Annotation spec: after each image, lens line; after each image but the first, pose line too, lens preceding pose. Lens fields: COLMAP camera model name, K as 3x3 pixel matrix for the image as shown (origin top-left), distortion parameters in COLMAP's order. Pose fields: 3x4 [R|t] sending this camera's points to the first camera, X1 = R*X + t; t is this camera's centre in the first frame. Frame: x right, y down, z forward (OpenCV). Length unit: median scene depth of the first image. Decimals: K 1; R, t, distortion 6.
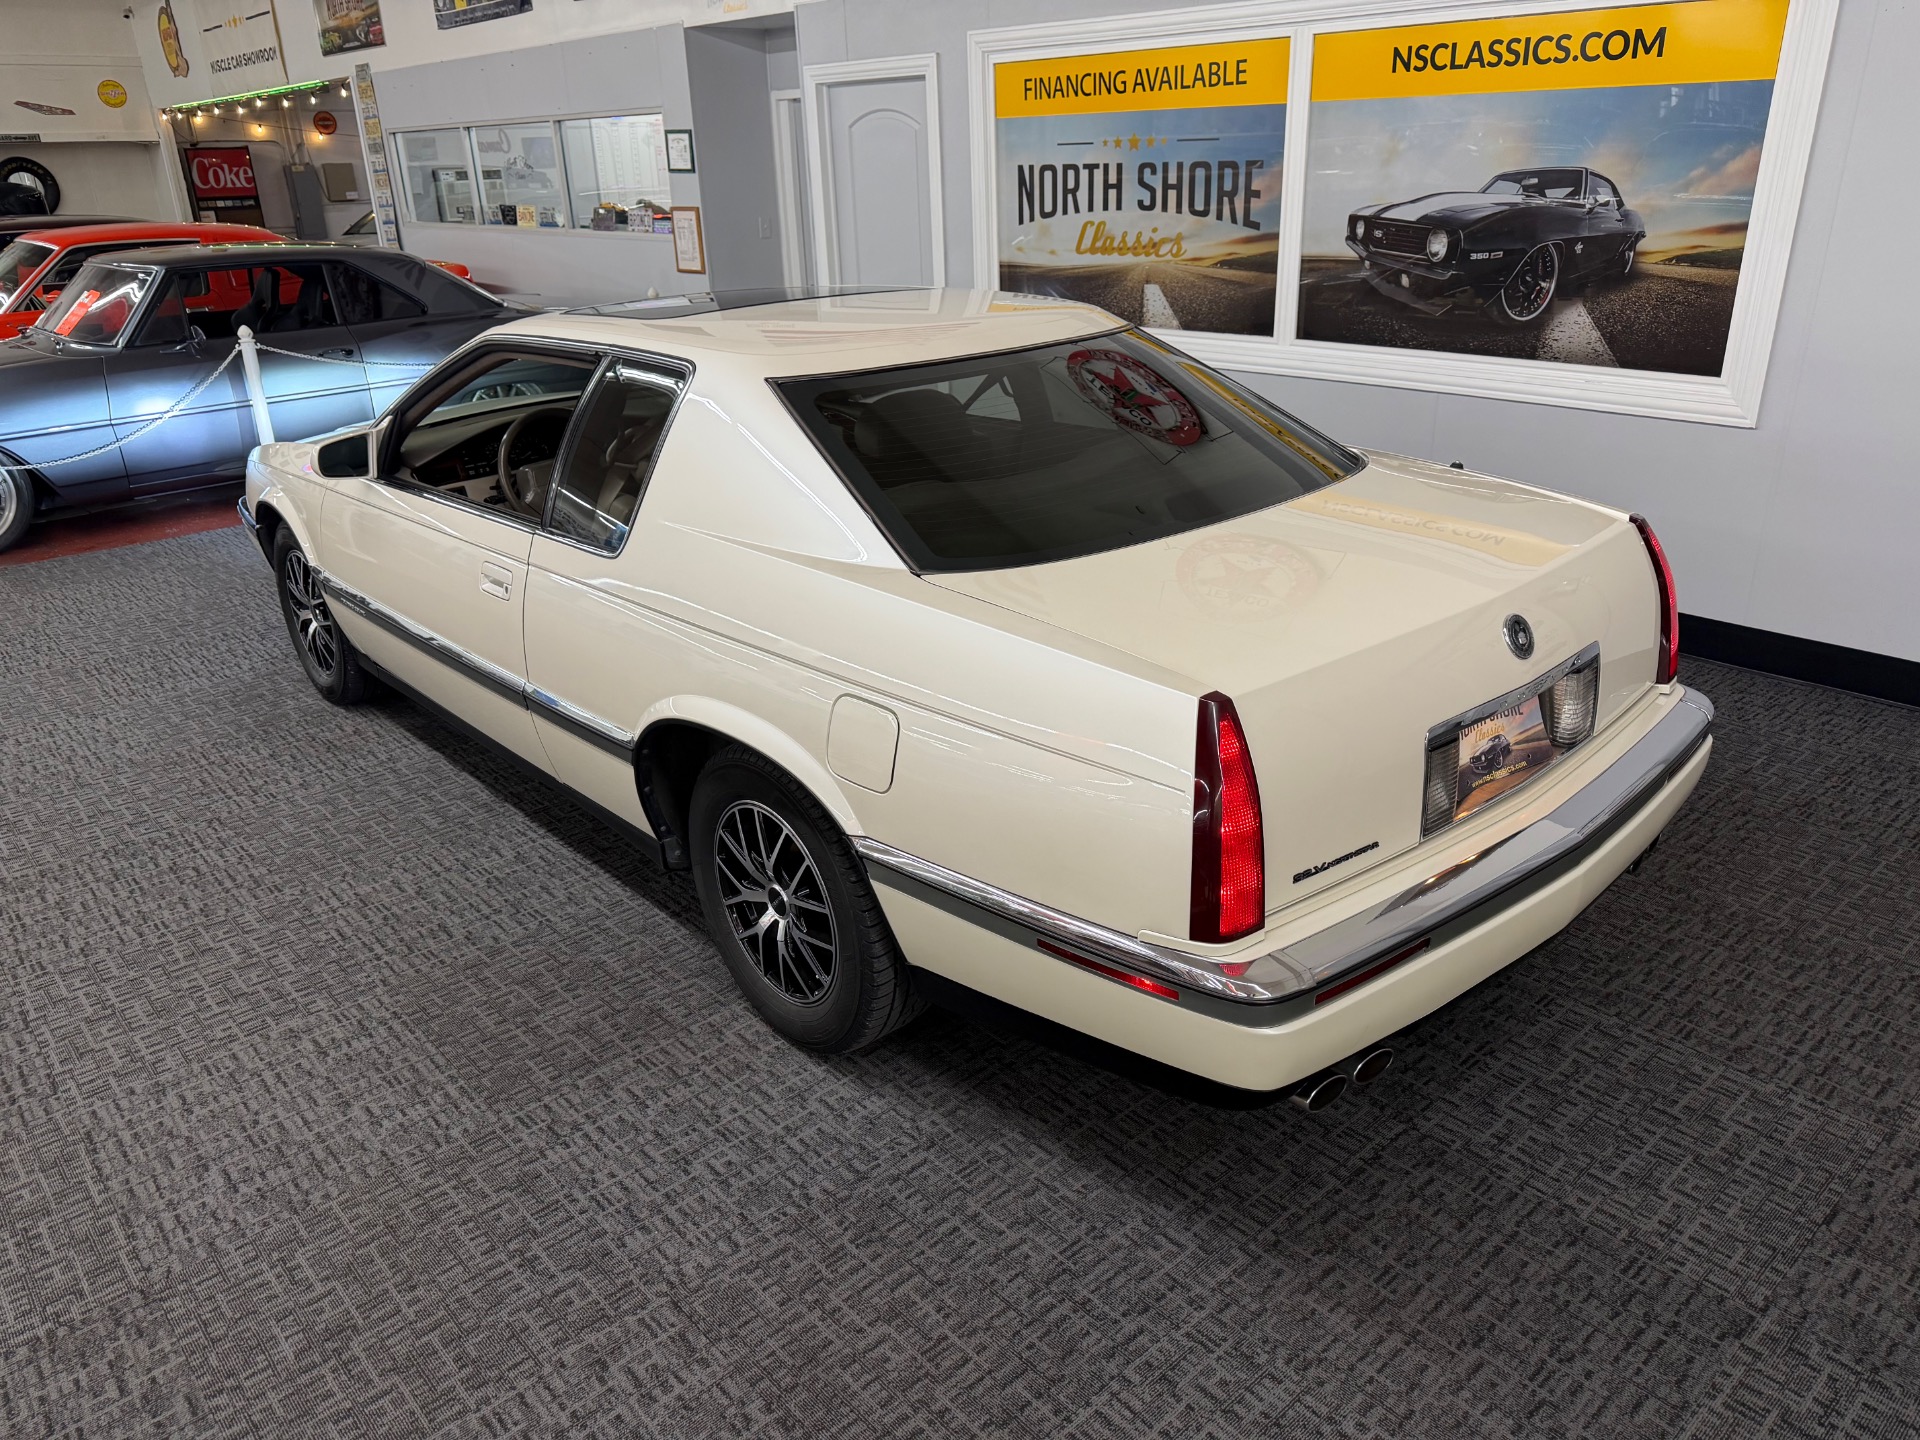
lens RADIAL K [[1370.6, 0, 959.5], [0, 1370.6, 751.6], [0, 0, 1]] dist [-0.021219, 0.004240]
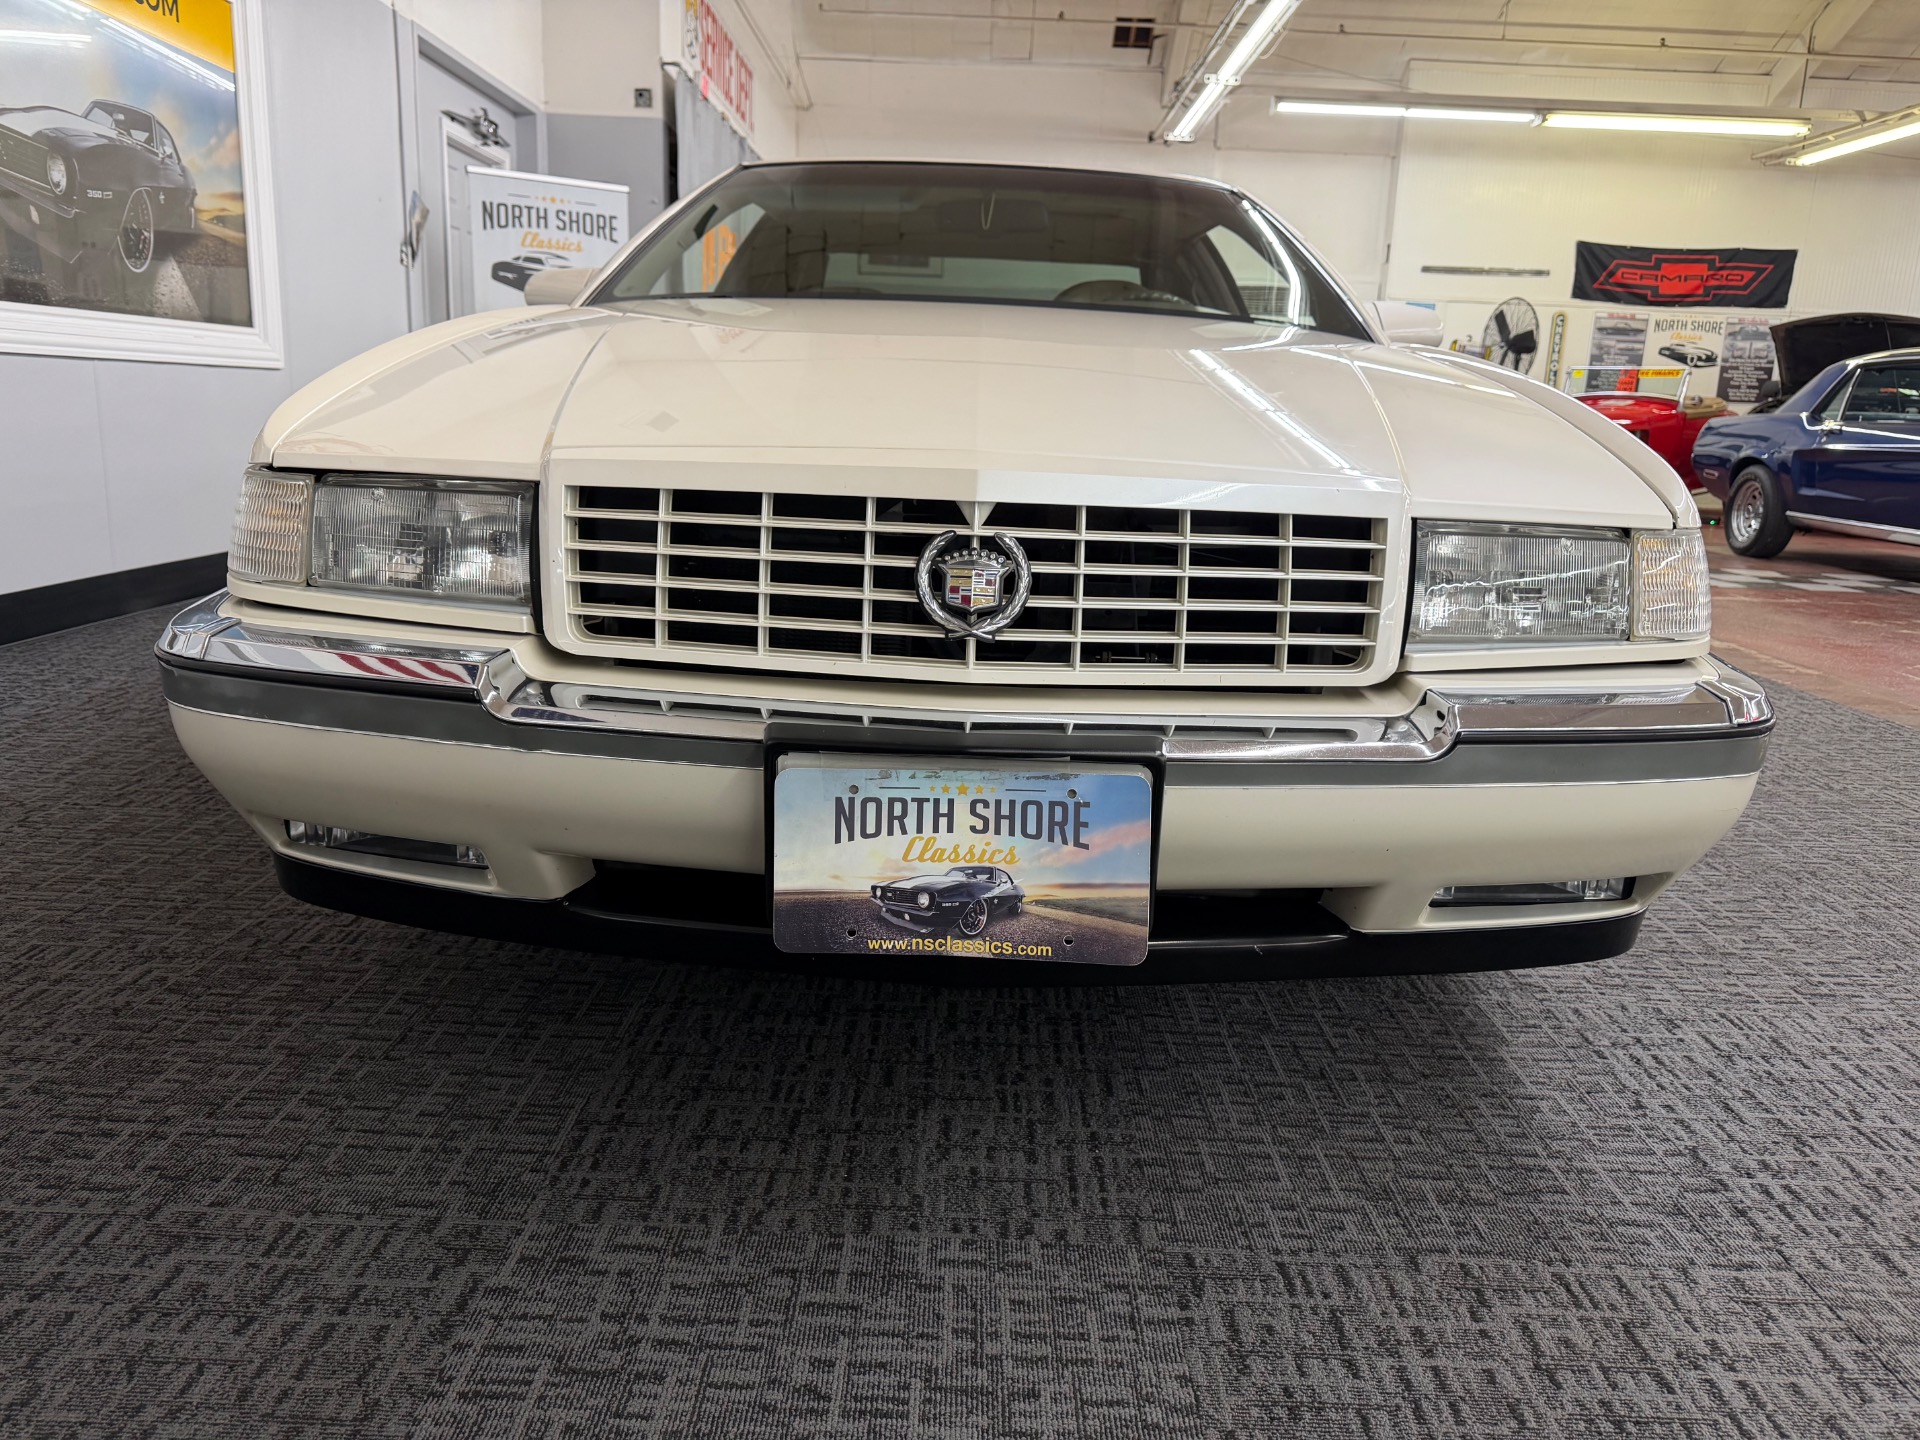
lens RADIAL K [[1391.4, 0, 991.7], [0, 1391.4, 679.4], [0, 0, 1]] dist [0.028451, -0.033868]
pose [[-0.743060, -0.131334, 0.656212, -0.559435], [0.247983, 0.856715, 0.452266, -0.317271], [-0.621584, 0.498790, -0.604022, 1.168753]]
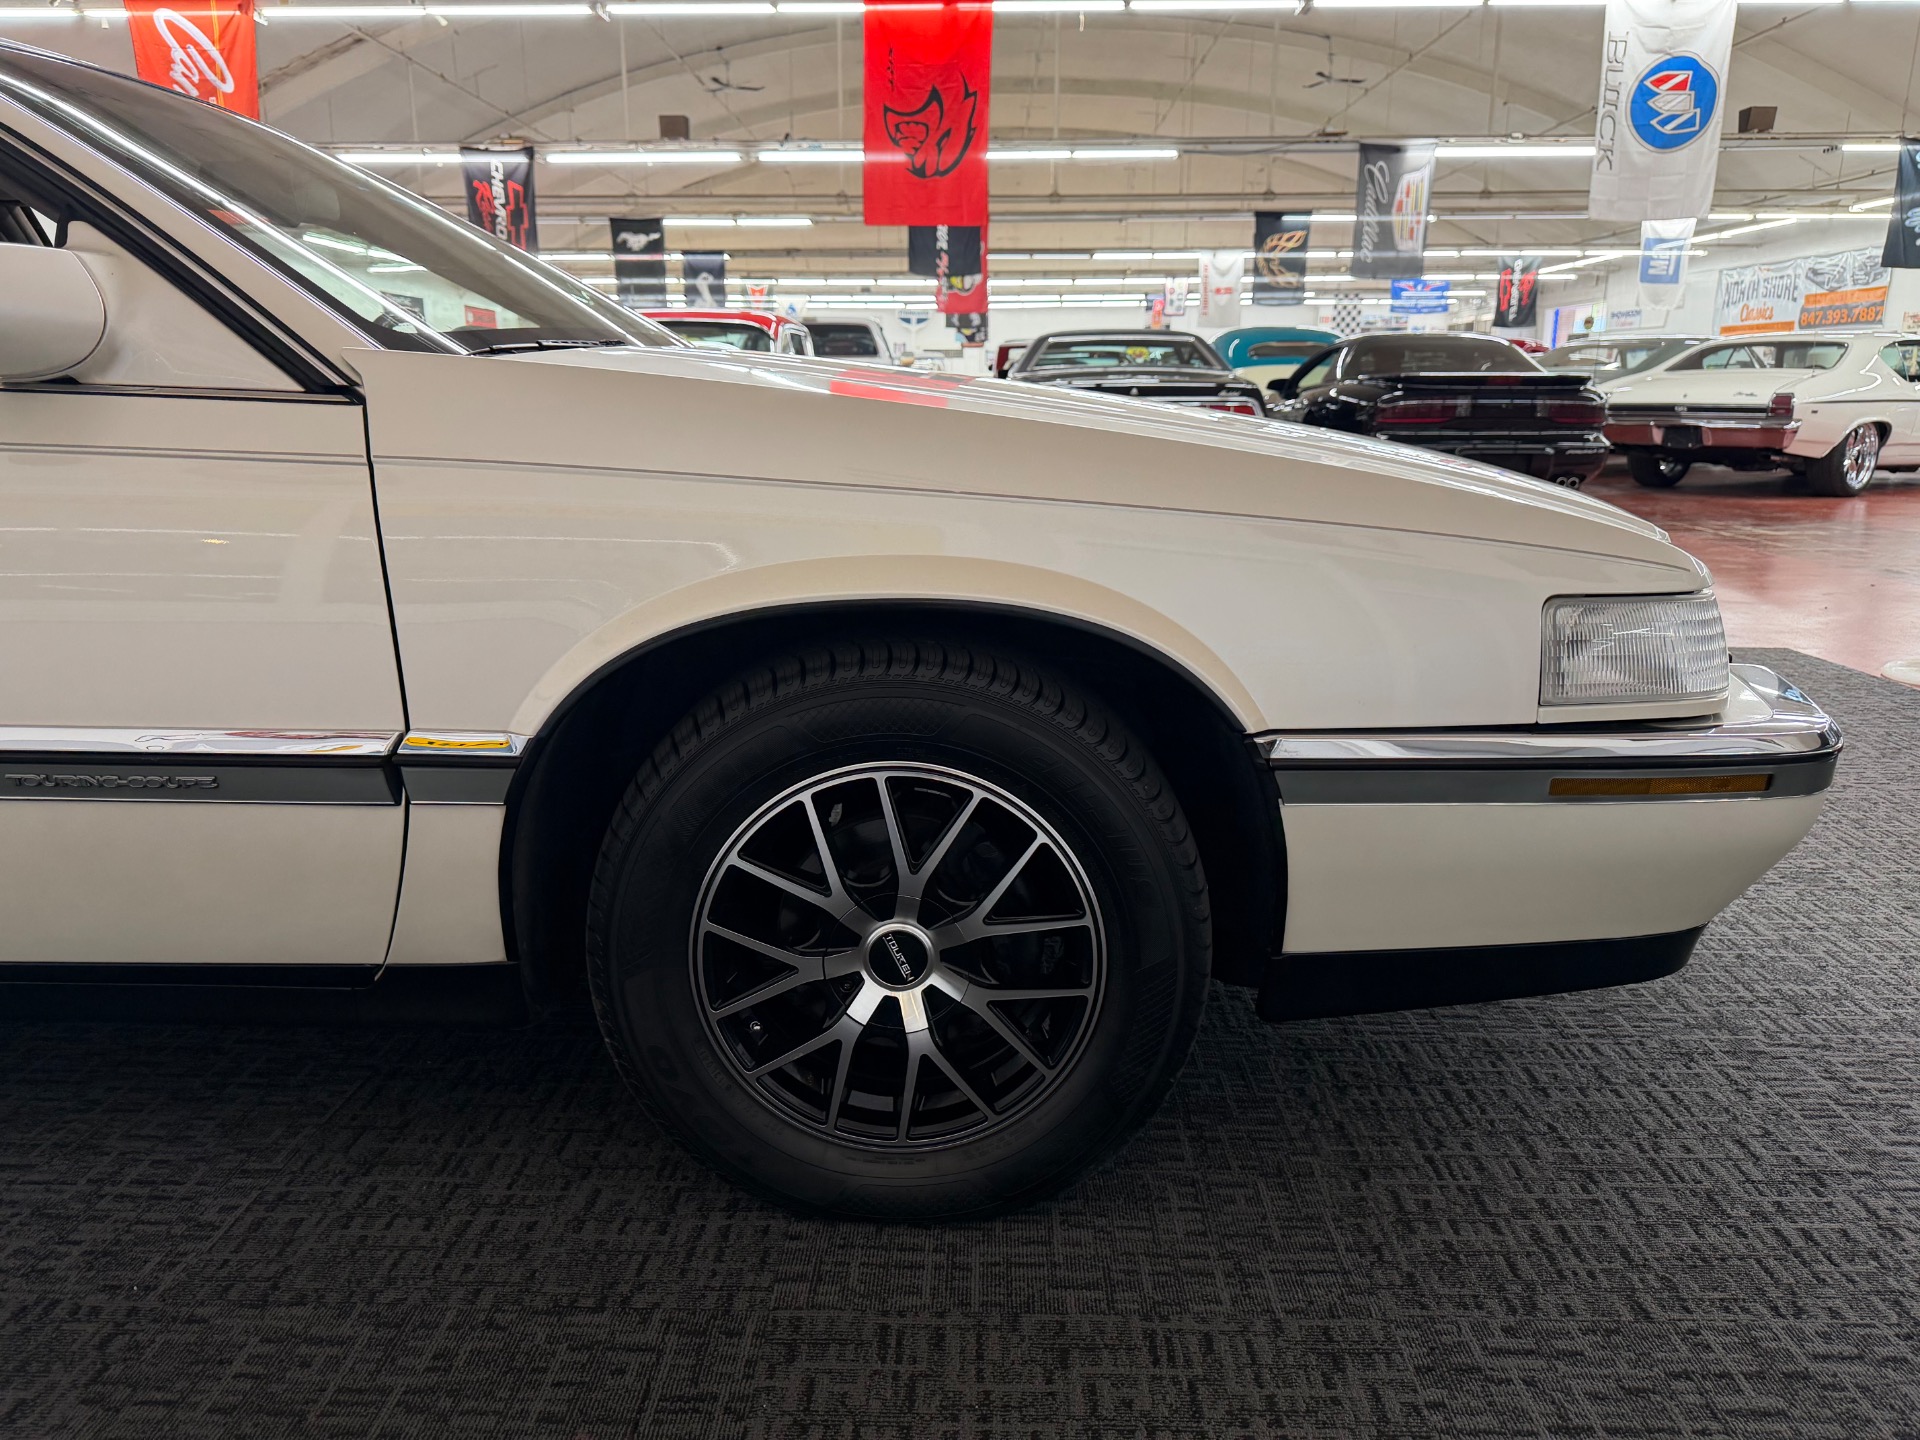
lens RADIAL K [[1344.3, 0, 955.3], [0, 1344.3, 743.4], [0, 0, 1]] dist [0.000962, -0.008773]
pose [[-0.690406, 0.212421, -0.691533, -0.004397], [-0.267387, 0.813295, 0.516774, -0.336275], [0.672194, 0.541690, -0.504705, 1.124465]]
